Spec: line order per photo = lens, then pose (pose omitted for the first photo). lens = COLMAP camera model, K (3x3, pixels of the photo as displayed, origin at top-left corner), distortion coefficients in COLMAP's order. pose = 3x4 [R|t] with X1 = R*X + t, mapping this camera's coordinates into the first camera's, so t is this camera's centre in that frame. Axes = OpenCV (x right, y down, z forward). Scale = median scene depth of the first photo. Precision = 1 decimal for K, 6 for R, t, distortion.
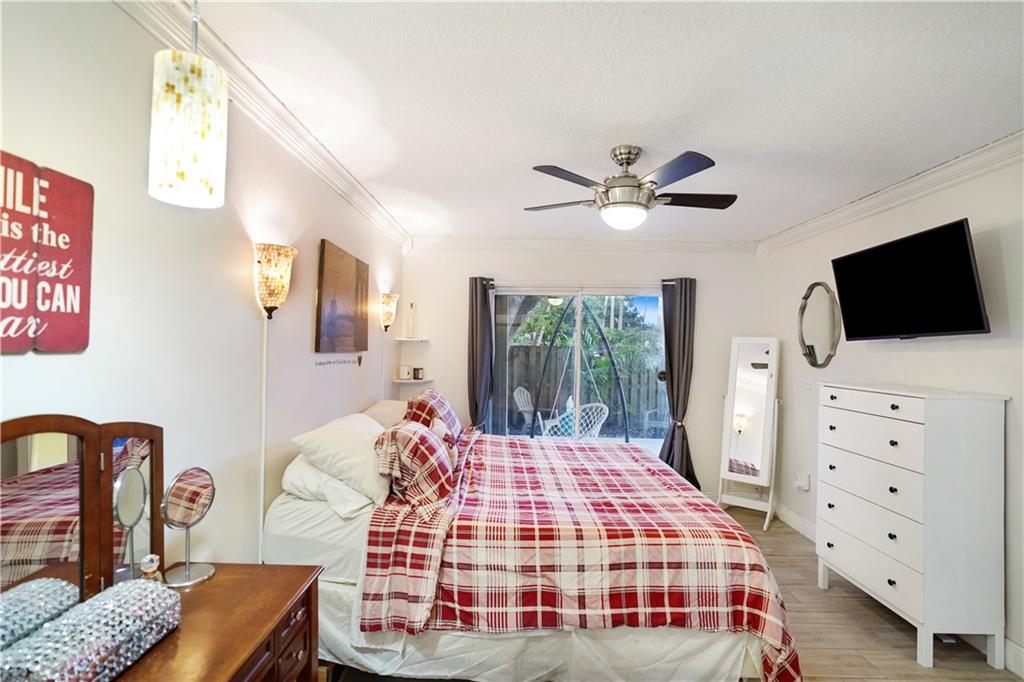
lens RADIAL K [[482.4, 0, 510.0], [0, 482.4, 349.3], [0, 0, 1]] dist [-0.053800, 0.014226]
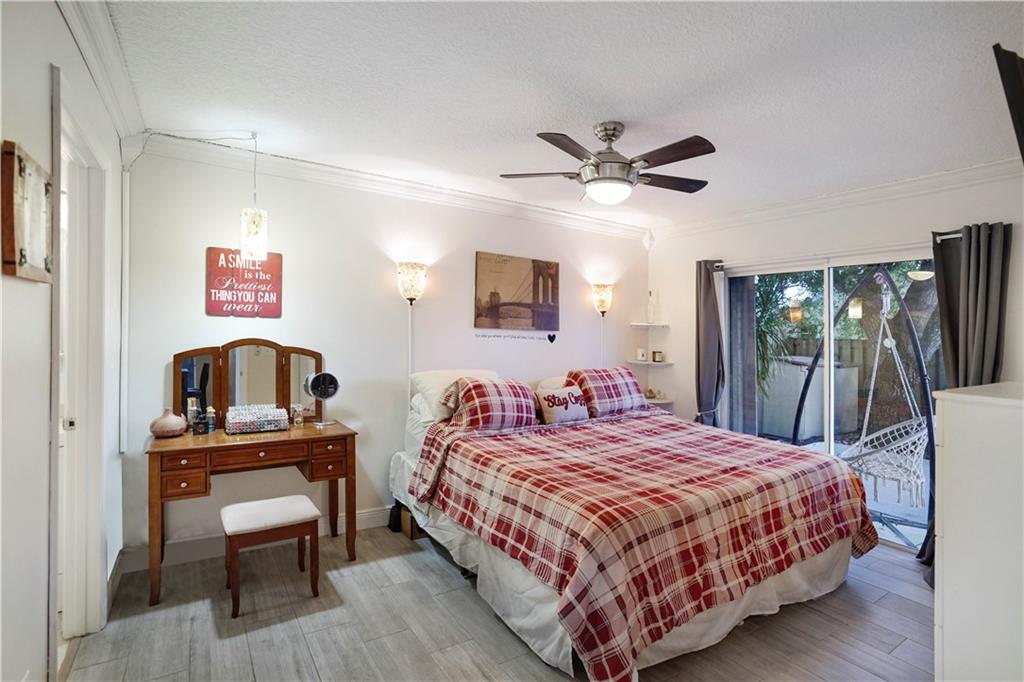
lens RADIAL K [[482.3, 0, 516.7], [0, 482.3, 339.1], [0, 0, 1]] dist [-0.051810, 0.000234]
pose [[0.586395, 0.012653, -0.809927, 1.140496], [-0.026145, 0.999653, -0.003312, 0.055157], [0.809603, 0.023118, 0.586522, 0.289678]]
